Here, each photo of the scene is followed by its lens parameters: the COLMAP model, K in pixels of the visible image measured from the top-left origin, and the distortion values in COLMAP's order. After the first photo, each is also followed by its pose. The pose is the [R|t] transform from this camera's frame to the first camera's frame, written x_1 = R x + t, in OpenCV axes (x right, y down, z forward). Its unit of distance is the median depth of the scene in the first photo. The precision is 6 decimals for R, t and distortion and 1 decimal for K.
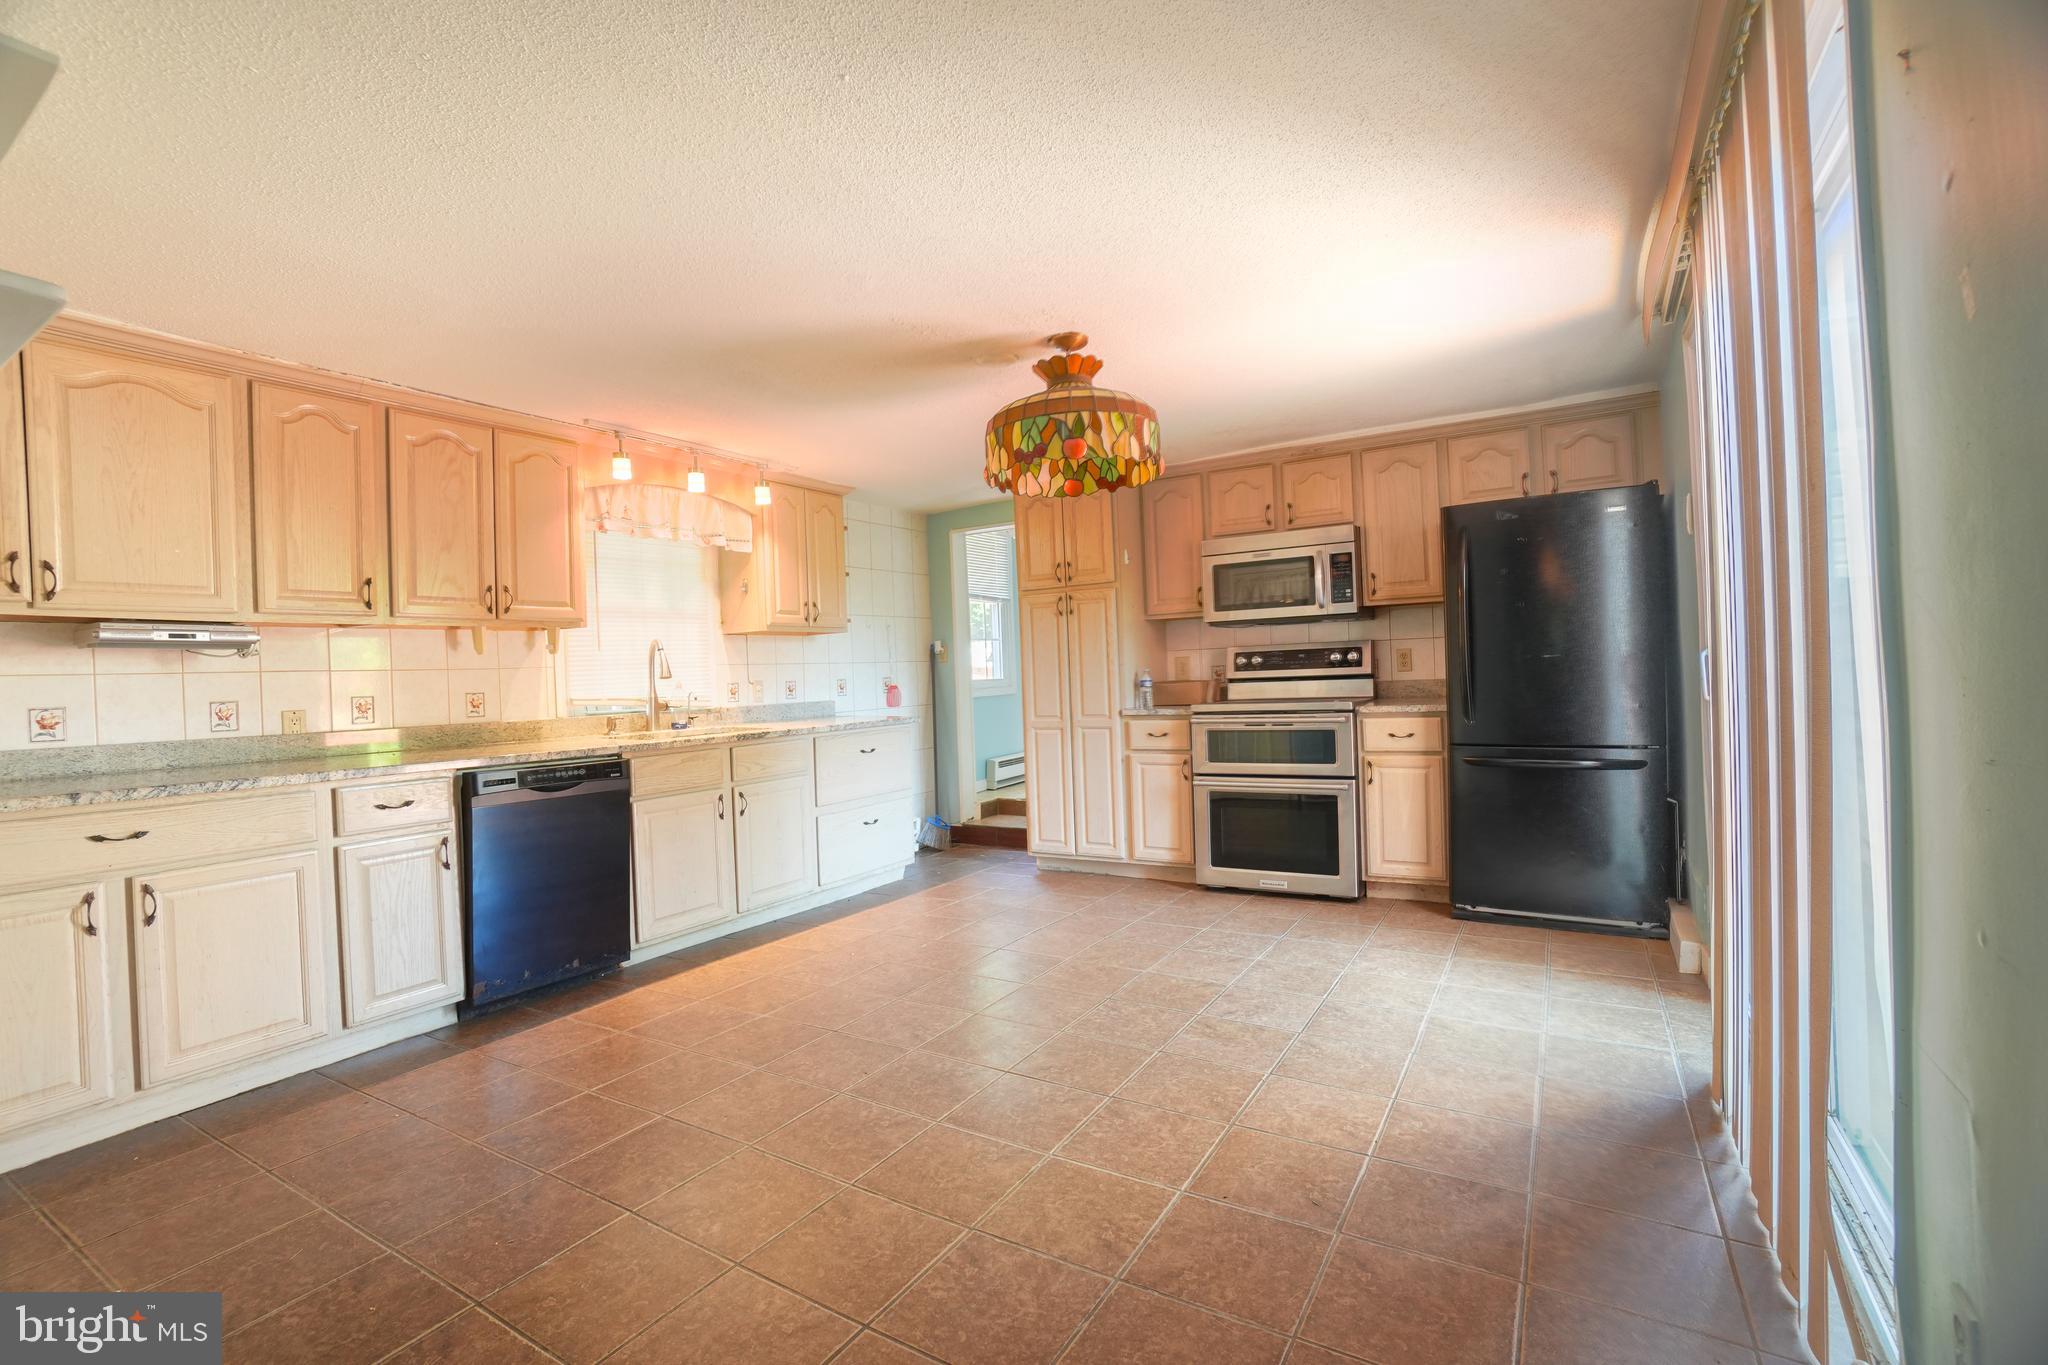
lens RADIAL K [[911.3, 0, 1009.1], [0, 911.3, 682.5], [0, 0, 1]] dist [-0.060573, 0.021612]
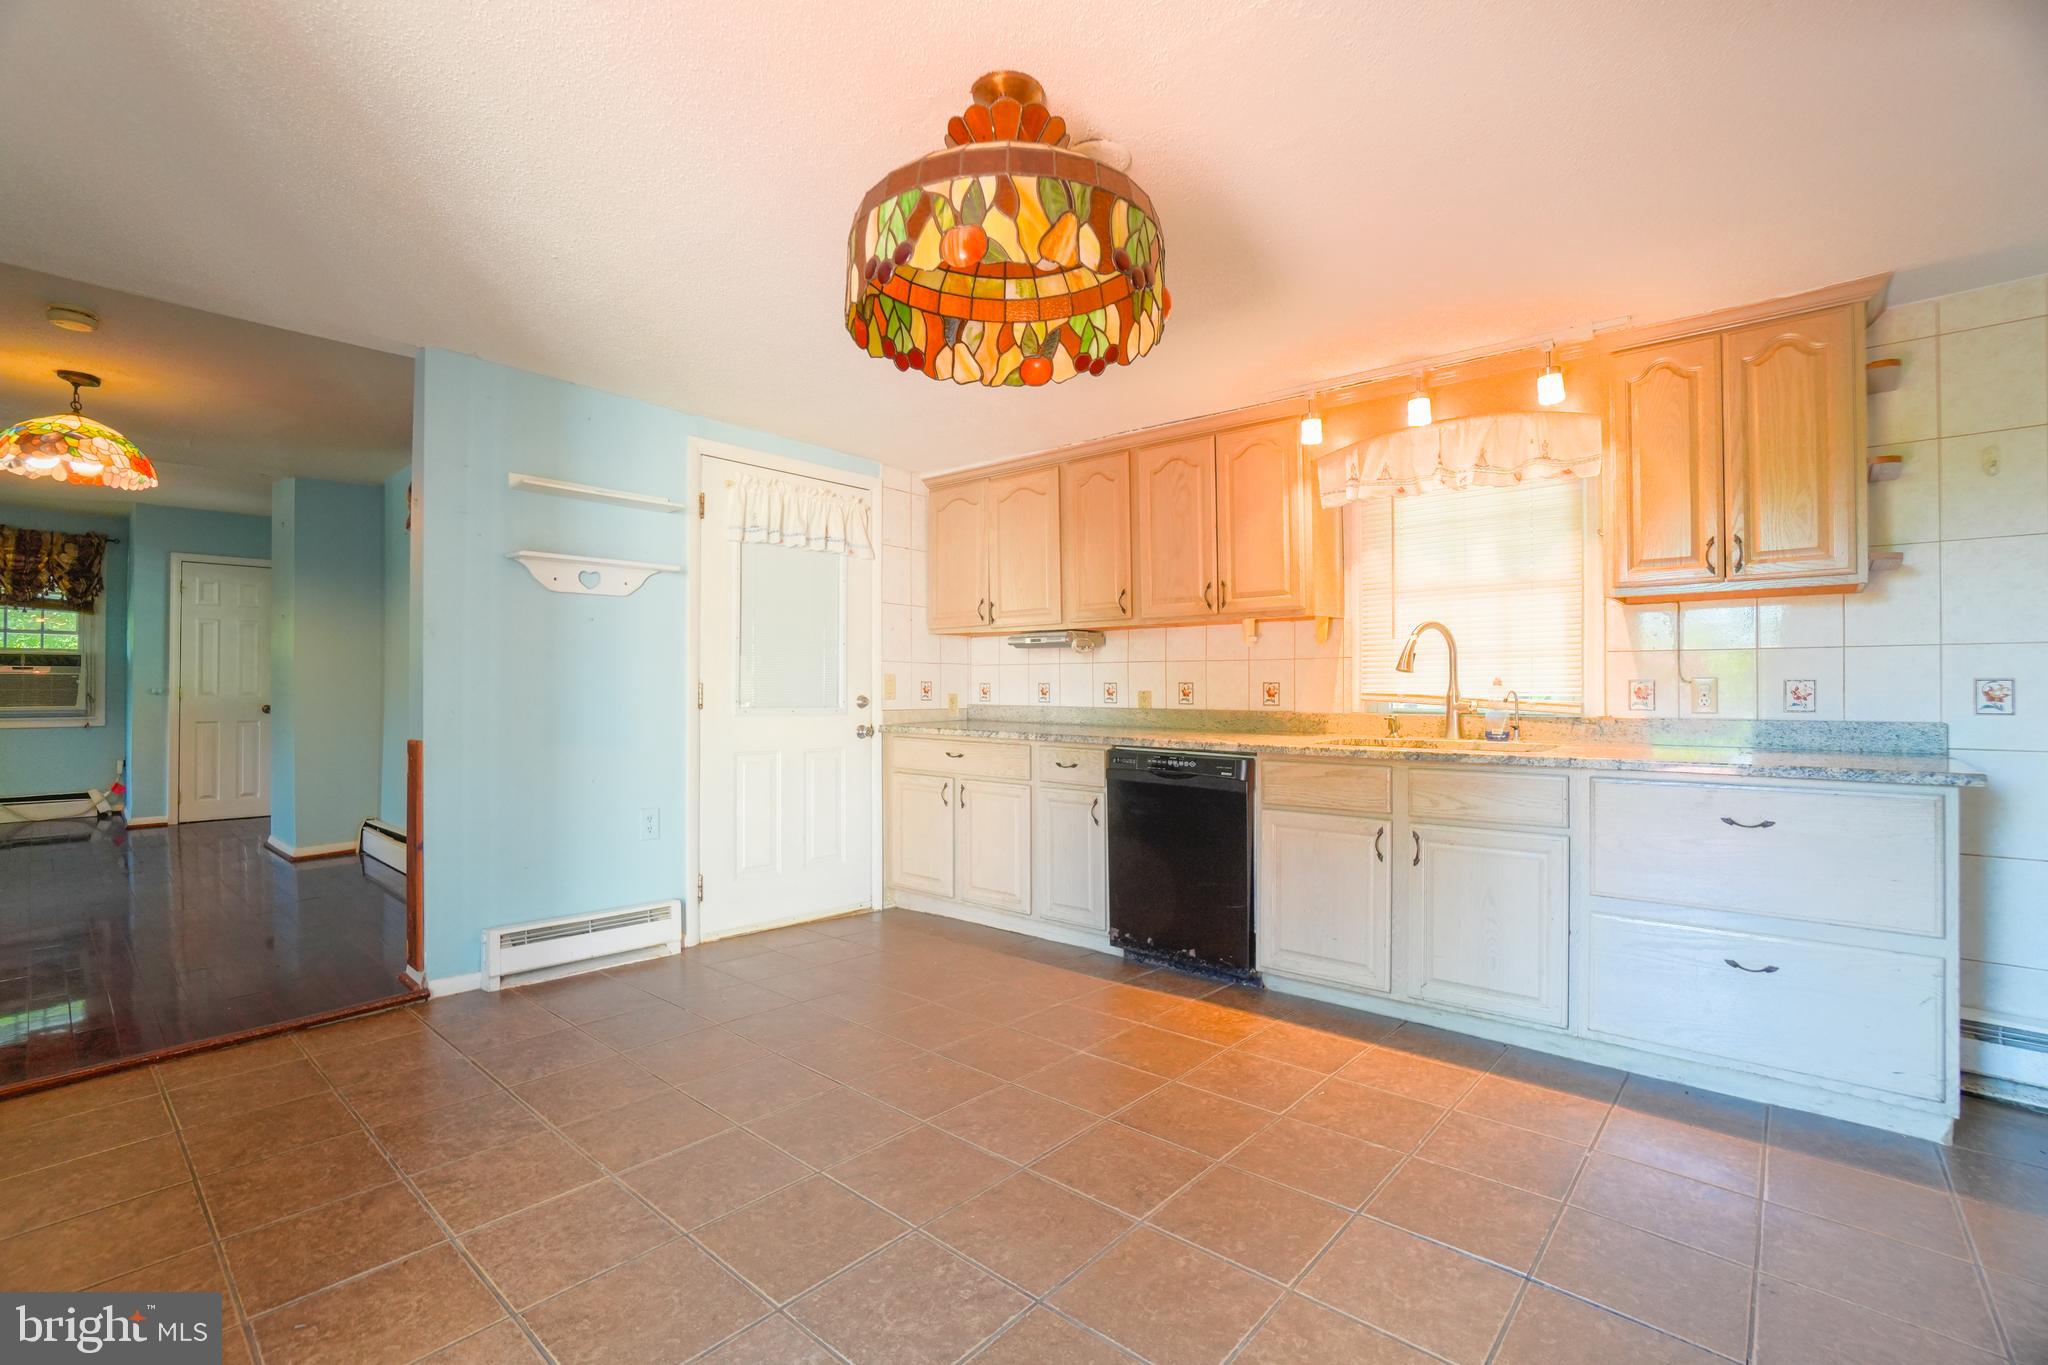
lens RADIAL K [[911.3, 0, 1009.1], [0, 911.3, 682.5], [0, 0, 1]] dist [-0.060573, 0.021612]
pose [[-0.164619, 0.031689, -0.985848, 0.552570], [-0.005036, 0.999444, 0.032967, -0.024081], [0.986344, 0.010392, -0.164368, 0.964338]]
